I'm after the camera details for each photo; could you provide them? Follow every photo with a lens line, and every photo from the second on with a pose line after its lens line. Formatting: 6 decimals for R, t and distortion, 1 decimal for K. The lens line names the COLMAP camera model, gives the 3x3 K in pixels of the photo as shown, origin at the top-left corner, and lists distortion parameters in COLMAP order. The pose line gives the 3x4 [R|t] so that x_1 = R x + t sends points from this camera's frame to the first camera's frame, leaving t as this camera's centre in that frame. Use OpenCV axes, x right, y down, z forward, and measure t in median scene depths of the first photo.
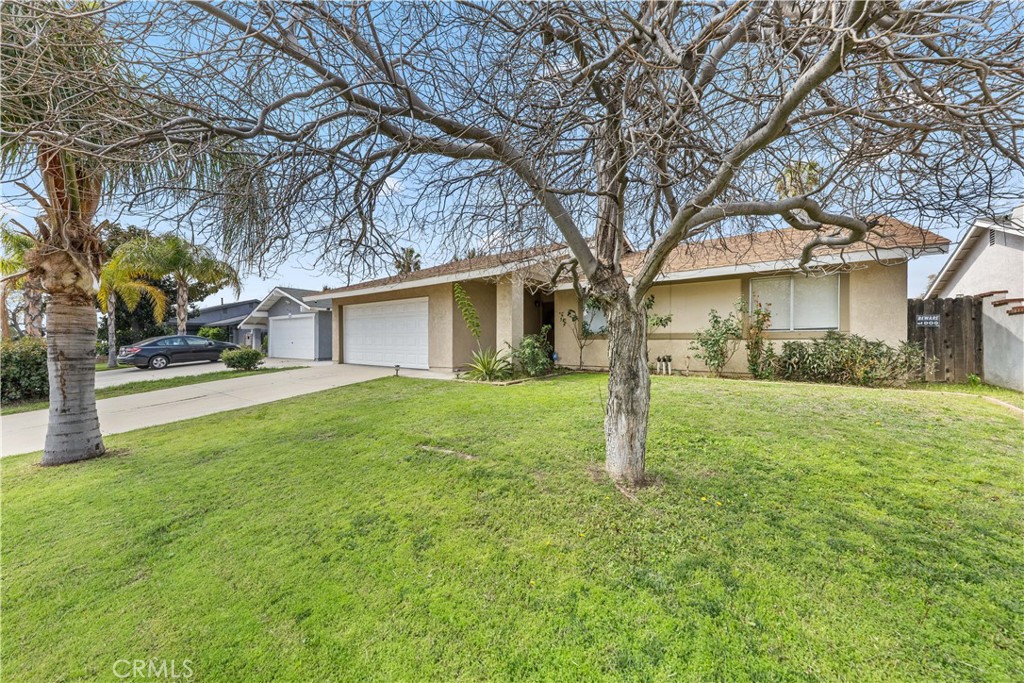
lens RADIAL K [[375.6, 0, 511.1], [0, 375.6, 340.0], [0, 0, 1]] dist [0.019189, -0.010224]
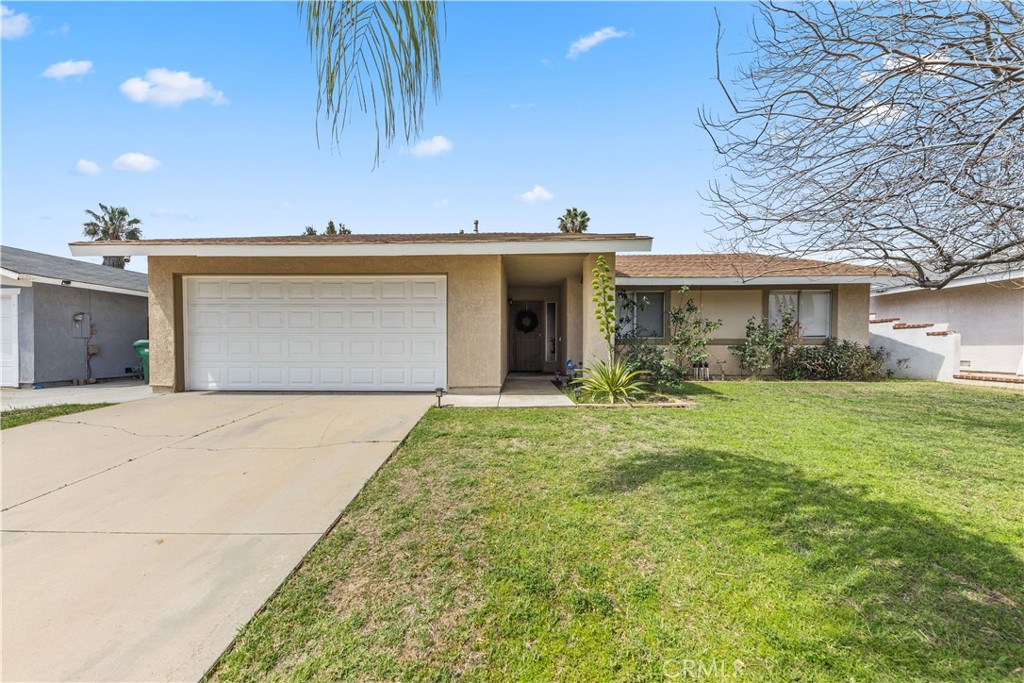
lens RADIAL K [[351.4, 0, 515.4], [0, 351.4, 343.8], [0, 0, 1]] dist [0.013834, -0.005964]
pose [[0.816775, -0.001120, 0.576955, -0.466283], [-0.002917, 0.999977, 0.006071, -0.007088], [-0.576948, -0.006642, 0.816754, 0.449946]]
